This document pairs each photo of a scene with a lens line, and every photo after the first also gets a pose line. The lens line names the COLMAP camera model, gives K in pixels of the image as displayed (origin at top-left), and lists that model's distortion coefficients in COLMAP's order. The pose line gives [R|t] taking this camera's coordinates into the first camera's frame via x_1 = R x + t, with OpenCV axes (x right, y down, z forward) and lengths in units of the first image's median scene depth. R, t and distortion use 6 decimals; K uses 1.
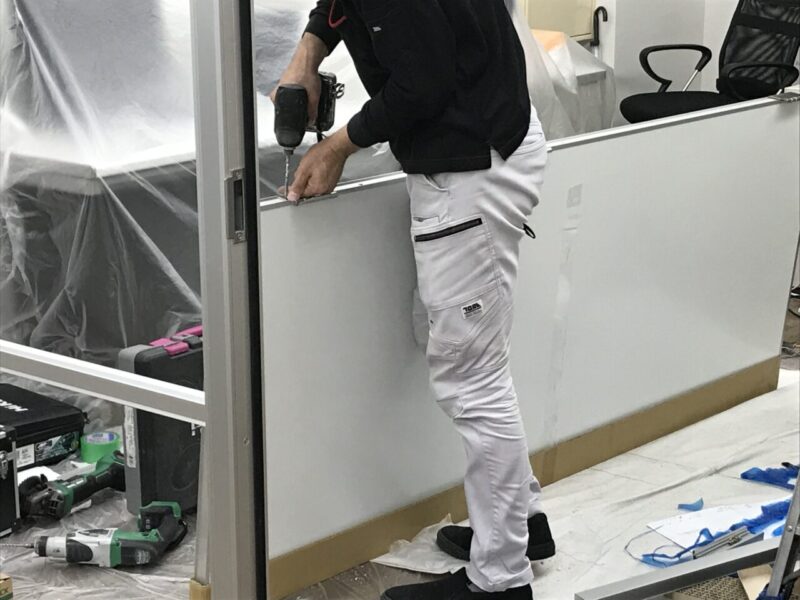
lens RADIAL K [[1645.7, 0, 394.1], [0, 1645.7, 300.9], [0, 0, 1]] dist [0.120862, 0.000000]
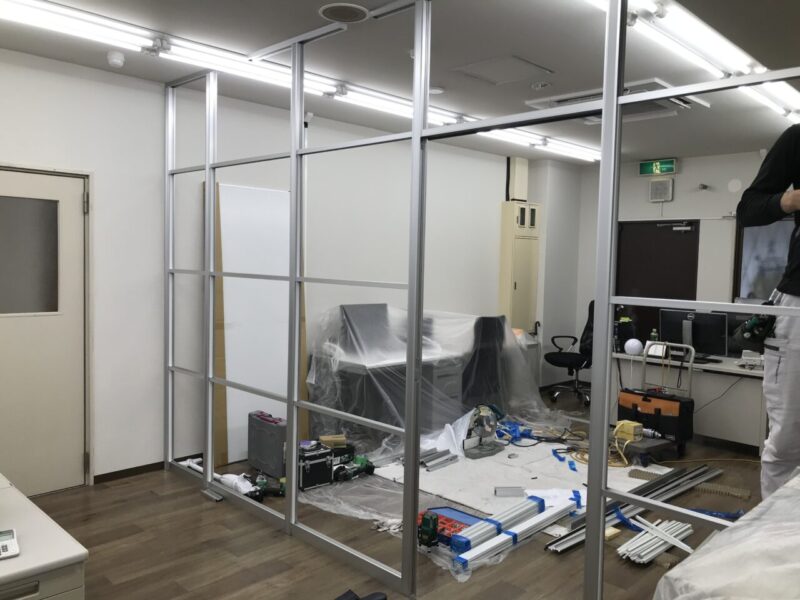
lens RADIAL K [[653.5, 0, 391.2], [0, 653.5, 287.4], [0, 0, 1]] dist [0.023974, -0.008681]
pose [[0.992933, 0.038332, -0.112313, -0.001867], [-0.061625, 0.975339, -0.211933, 0.030202], [0.101419, 0.217356, 0.970809, -0.201929]]
